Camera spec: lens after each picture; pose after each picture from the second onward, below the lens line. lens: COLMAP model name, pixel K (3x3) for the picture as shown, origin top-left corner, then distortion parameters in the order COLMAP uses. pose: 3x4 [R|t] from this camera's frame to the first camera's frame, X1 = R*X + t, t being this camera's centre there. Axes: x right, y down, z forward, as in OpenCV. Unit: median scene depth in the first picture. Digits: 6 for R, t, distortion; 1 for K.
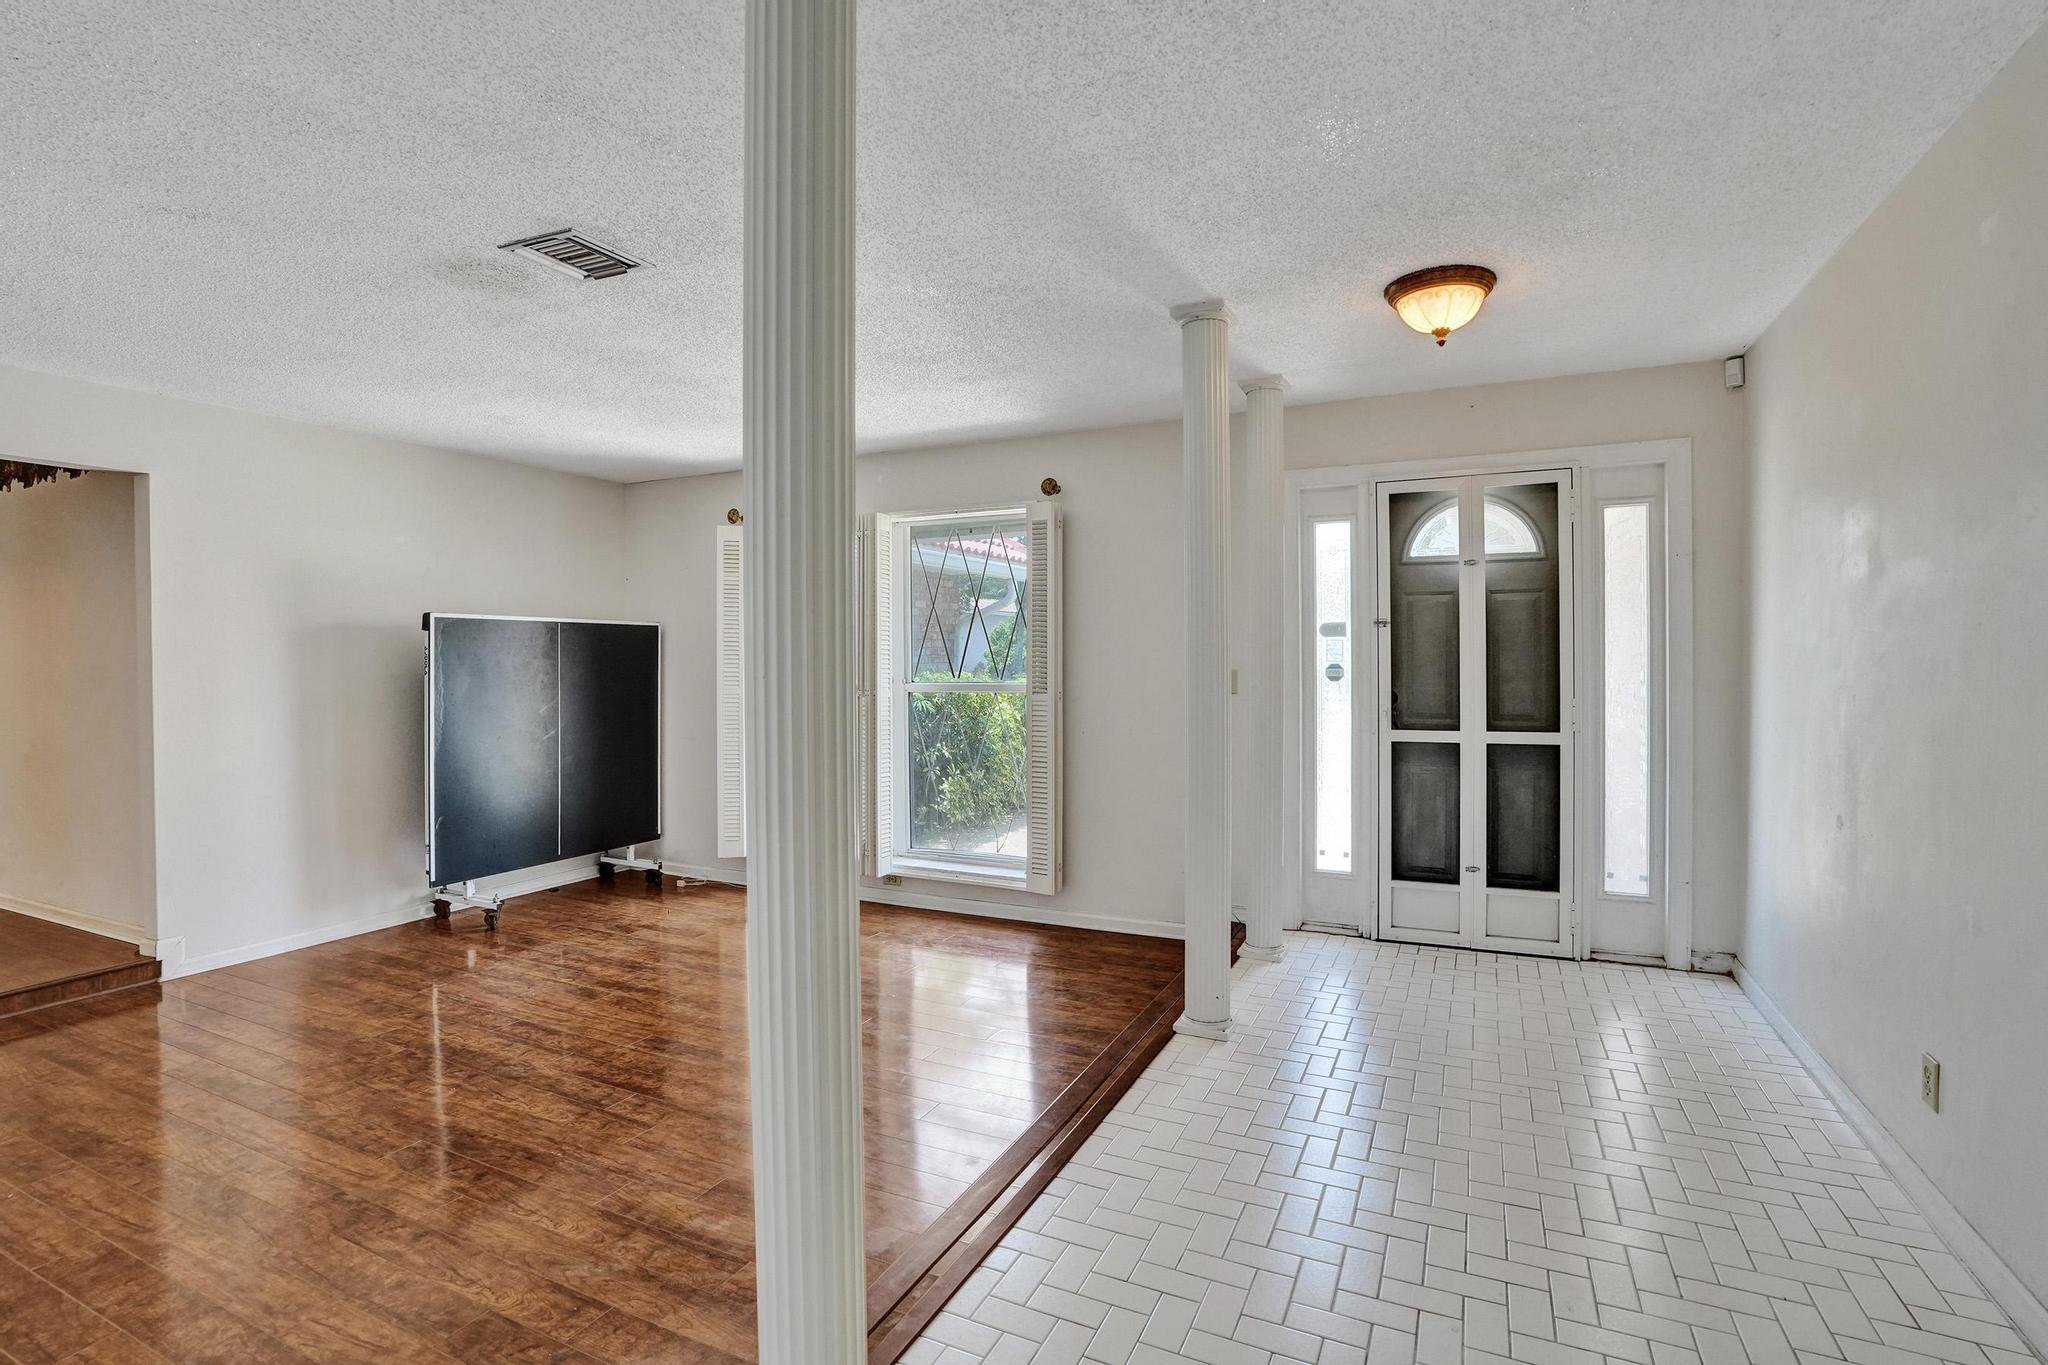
lens RADIAL K [[957.5, 0, 1016.5], [0, 957.5, 674.5], [0, 0, 1]] dist [-0.047641, 0.015404]
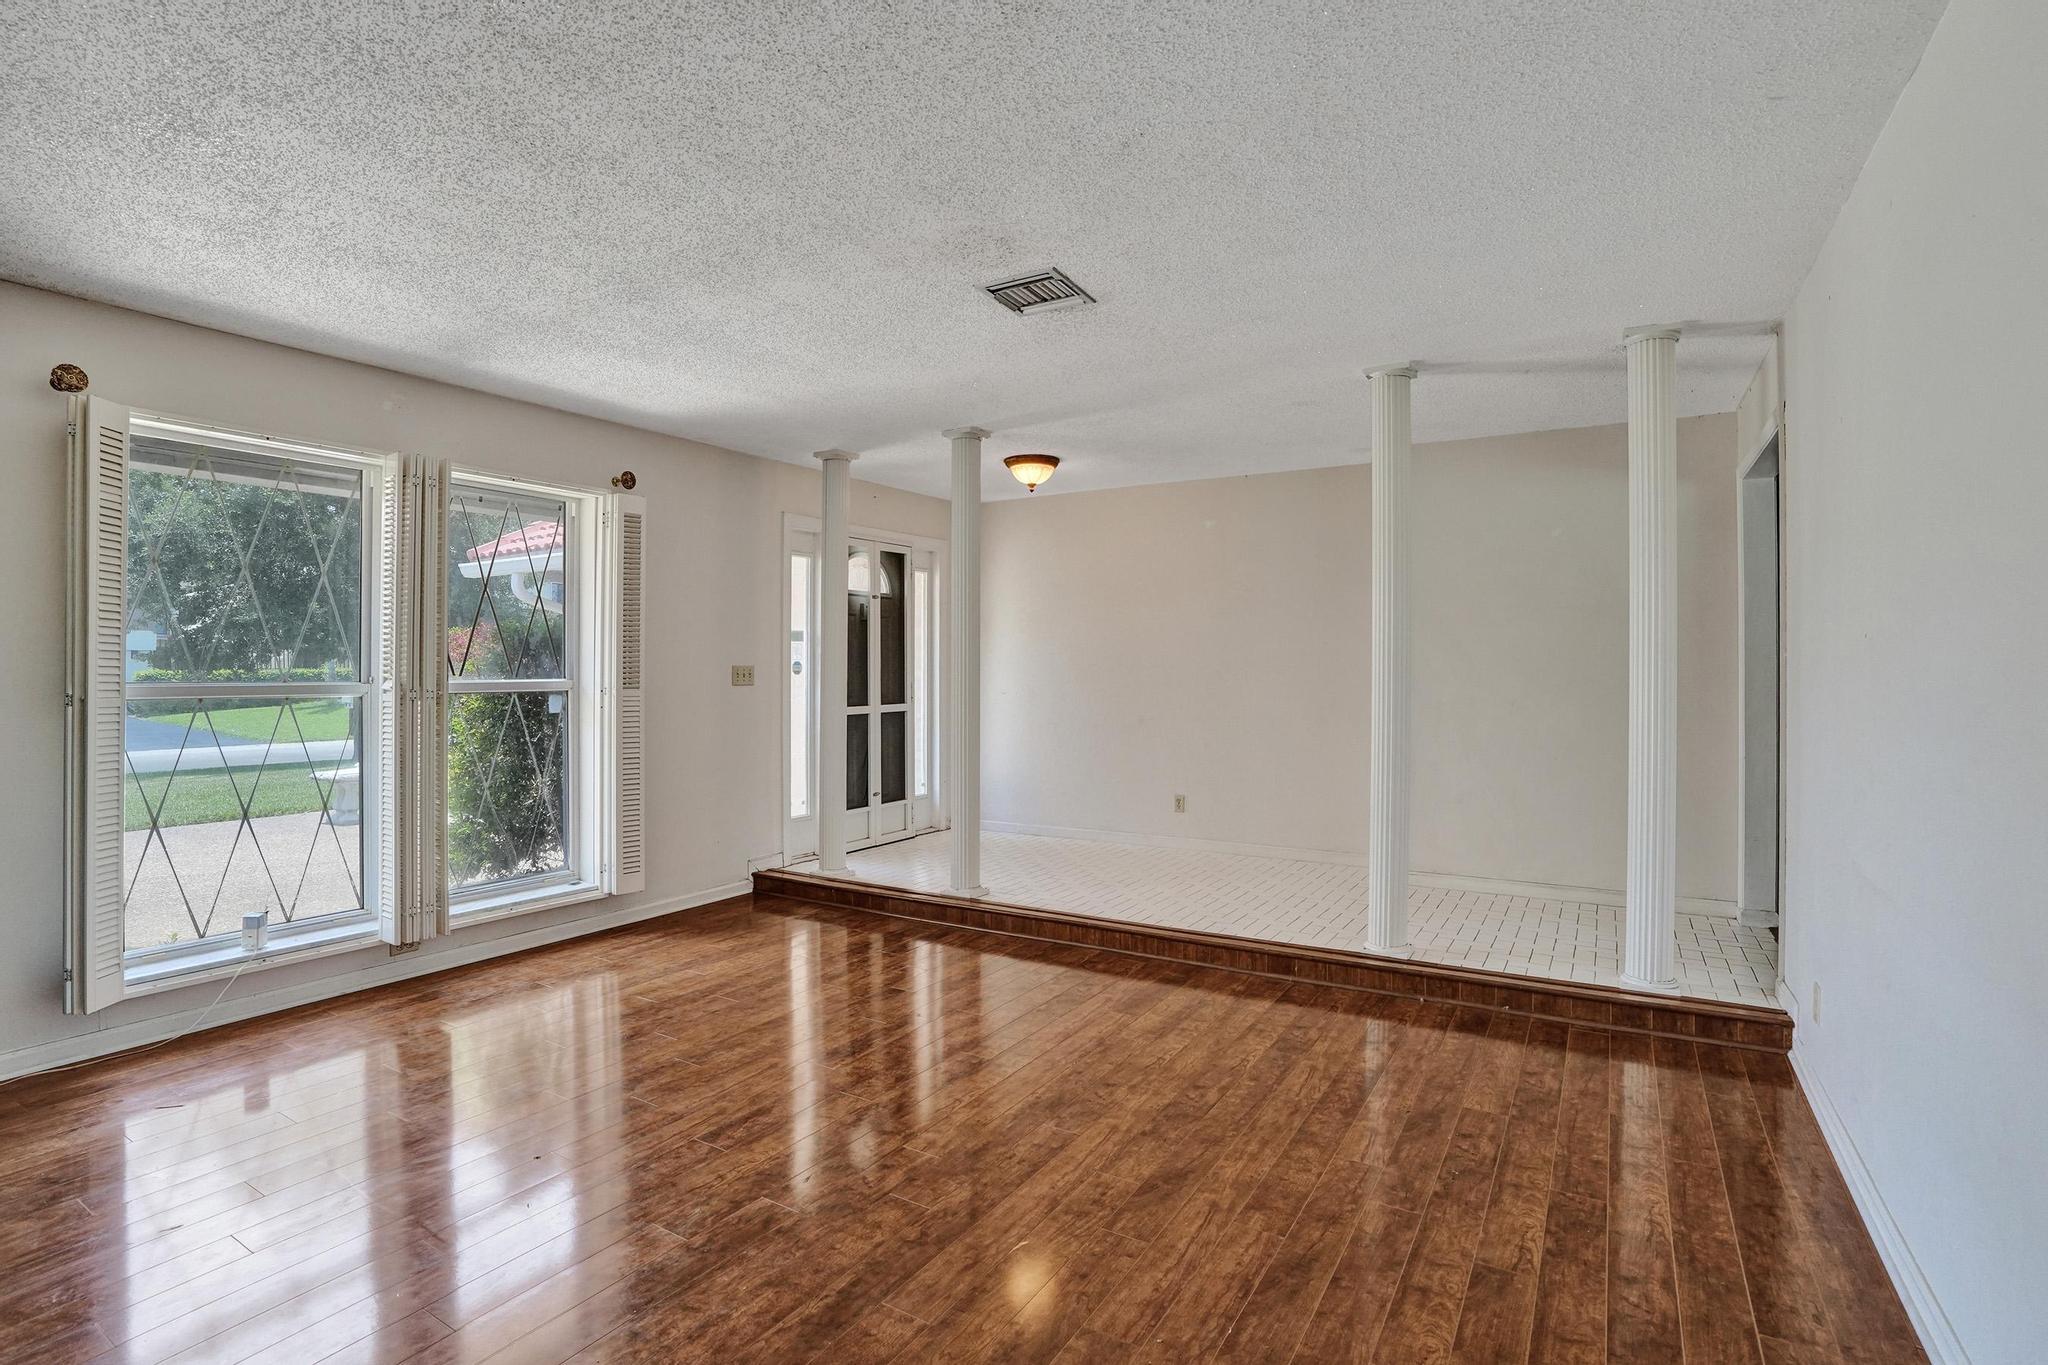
lens RADIAL K [[957.5, 0, 1008.9], [0, 957.5, 673.9], [0, 0, 1]] dist [-0.047641, 0.015404]
pose [[0.128988, 0.000869, 0.991646, -1.048823], [0.012791, 0.999915, -0.002540, 0.014886], [-0.991564, 0.013011, 0.128966, 0.577005]]
